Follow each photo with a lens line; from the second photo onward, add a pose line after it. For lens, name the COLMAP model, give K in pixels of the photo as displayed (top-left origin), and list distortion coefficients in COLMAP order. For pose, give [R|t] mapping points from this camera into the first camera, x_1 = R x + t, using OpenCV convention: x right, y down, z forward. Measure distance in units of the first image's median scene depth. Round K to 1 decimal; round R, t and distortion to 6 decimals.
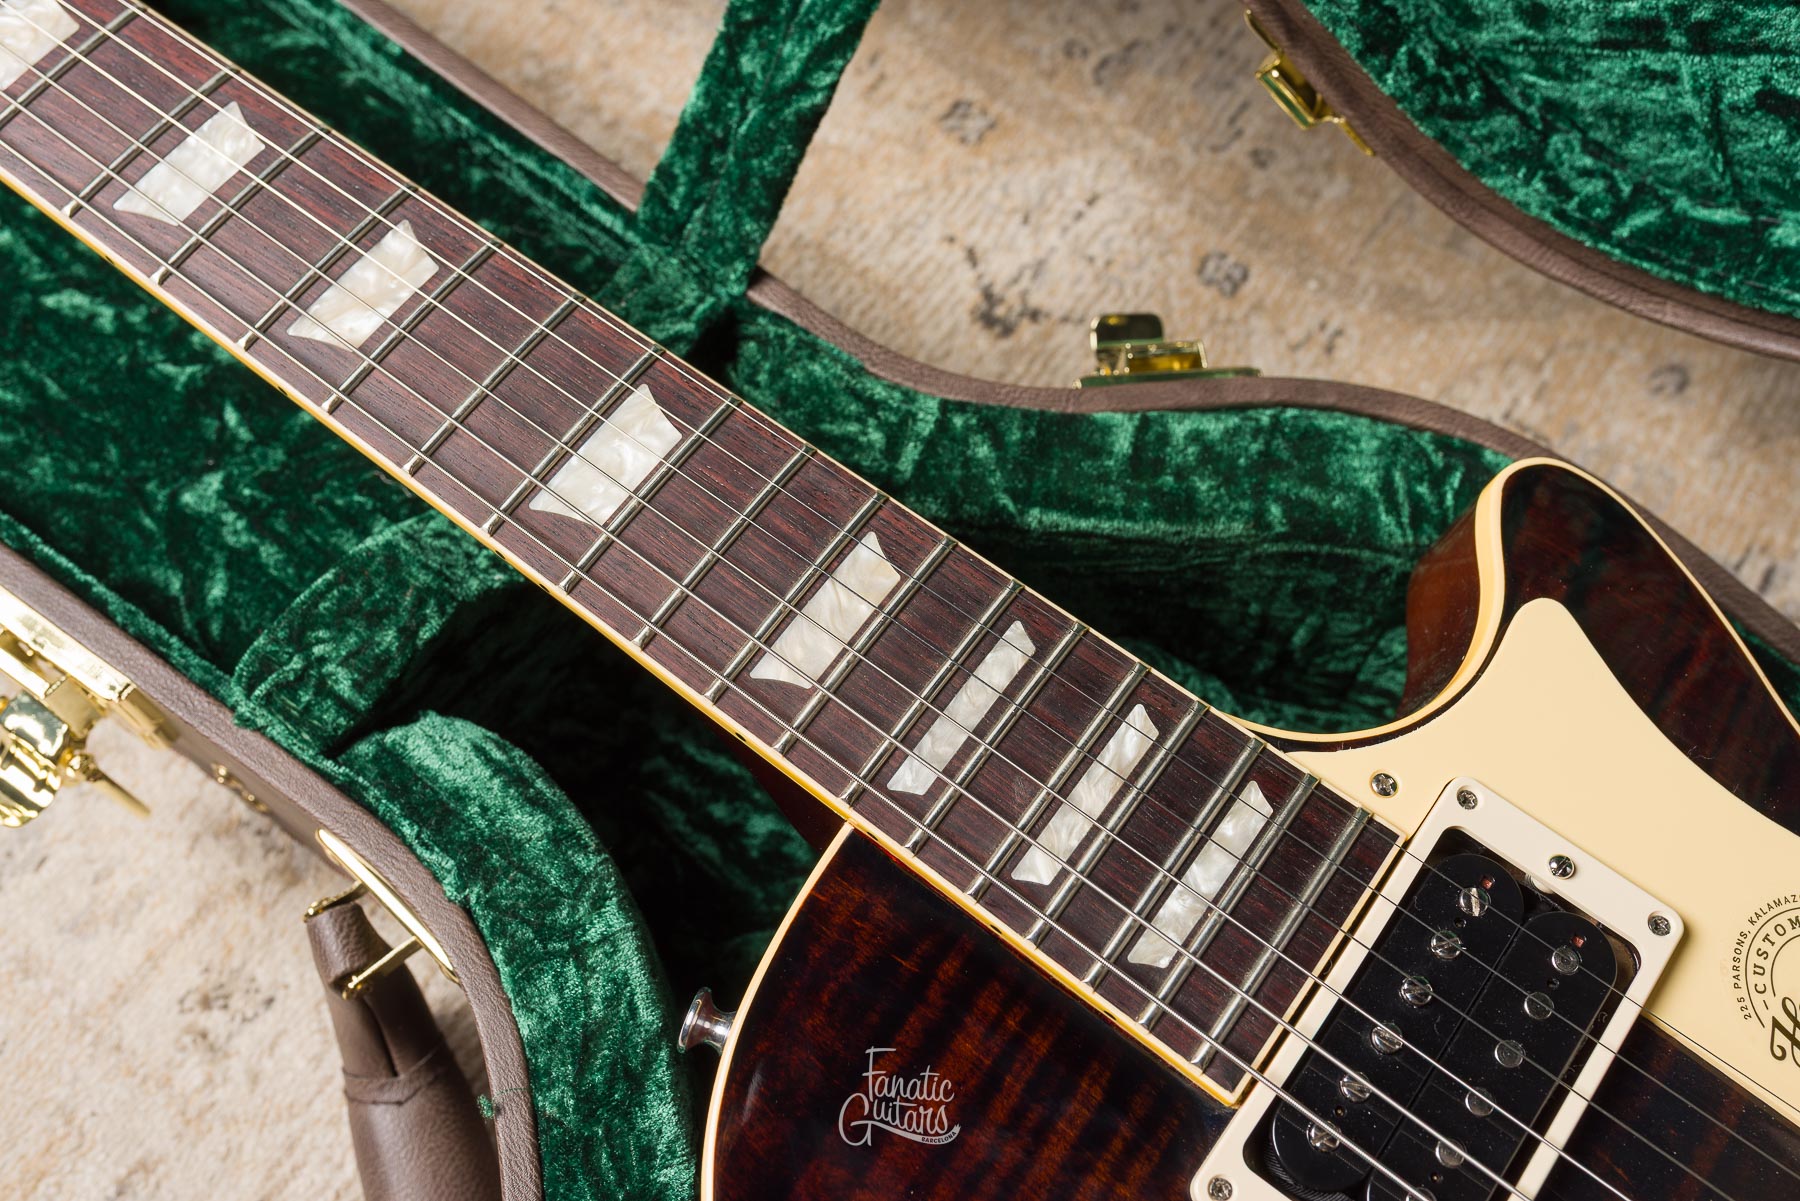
lens RADIAL K [[1792.5, 0, 908.1], [0, 1792.5, 601.3], [0, 0, 1]] dist [0.000027, 0.003965]
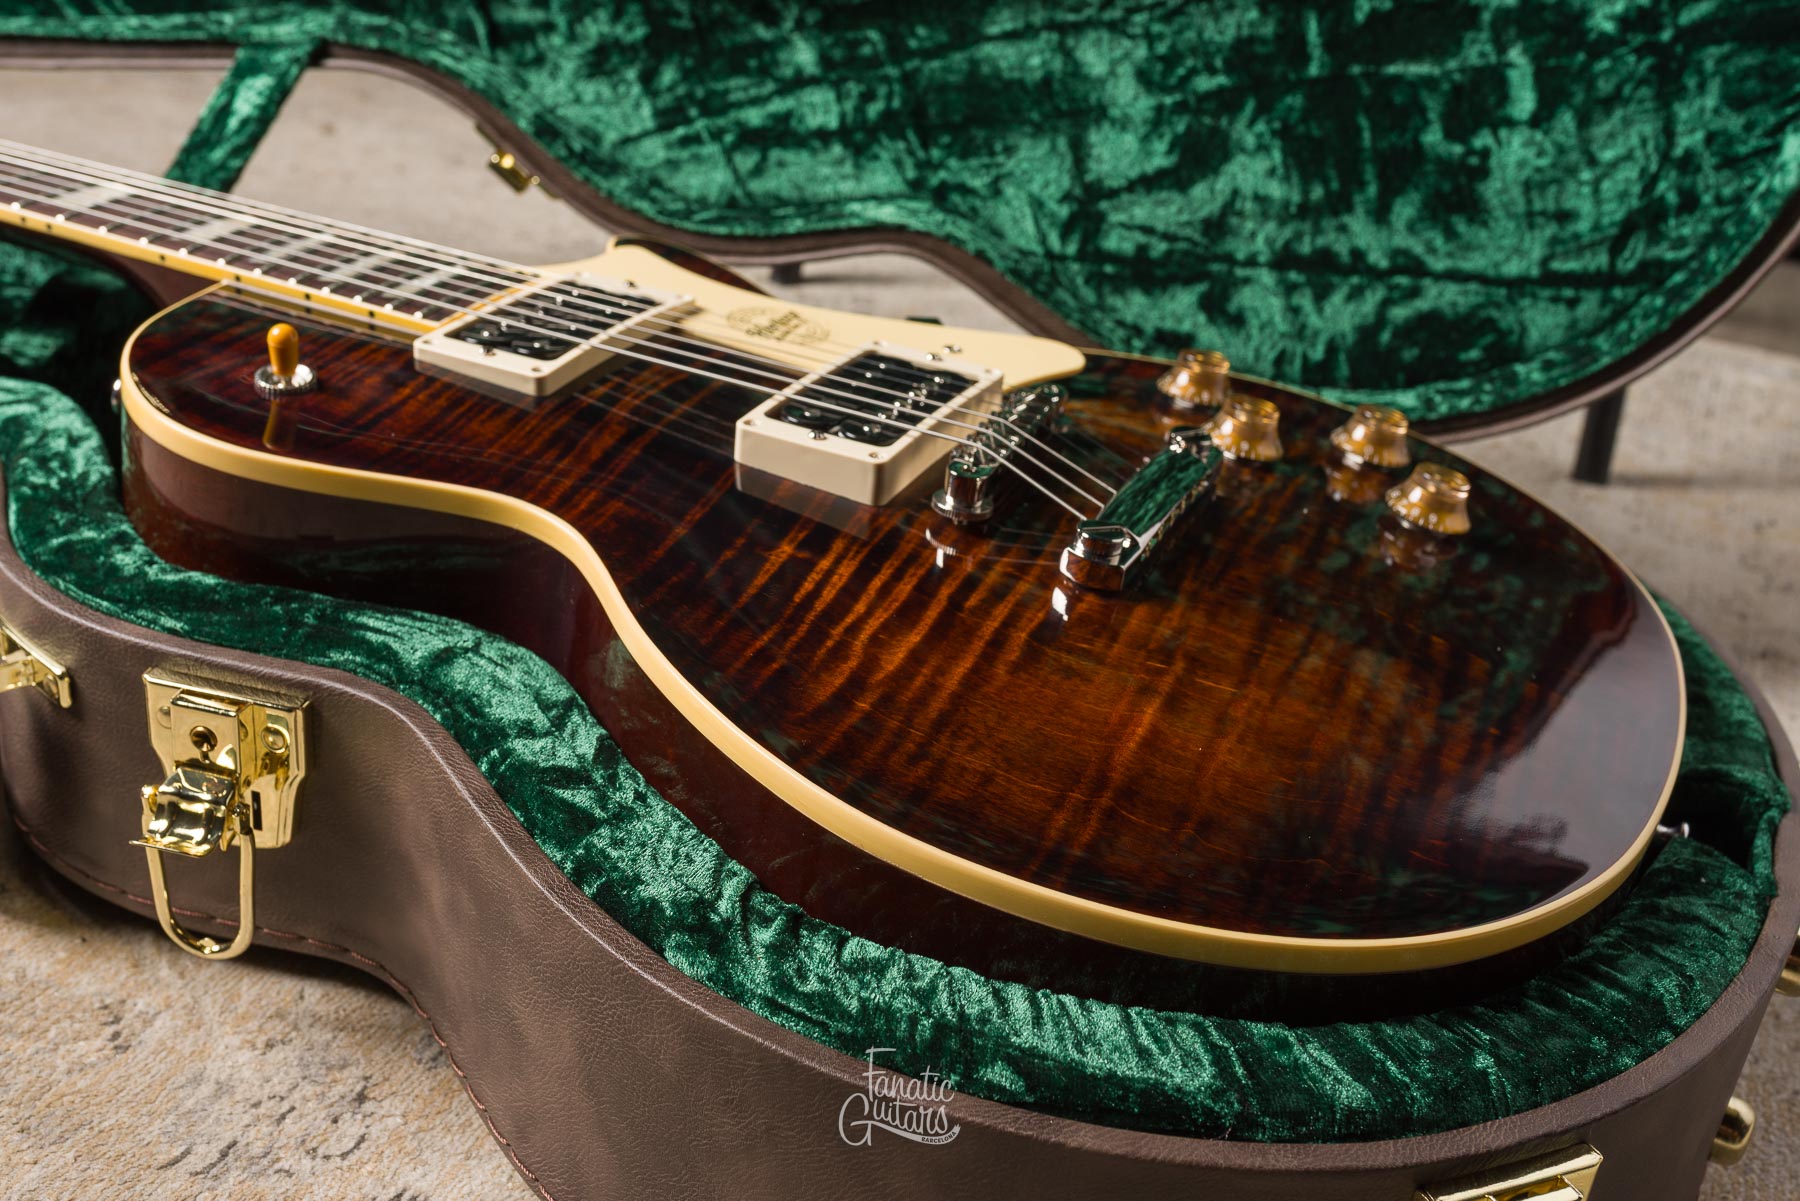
lens RADIAL K [[1989.5, 0, 895.0], [0, 1989.5, 602.4], [0, 0, 1]] dist [0.009779, -0.010722]
pose [[0.973483, -0.030383, 0.226731, 0.127211], [0.166205, 0.774963, -0.609761, 1.338788], [-0.157182, 0.631276, 0.759463, -0.309209]]
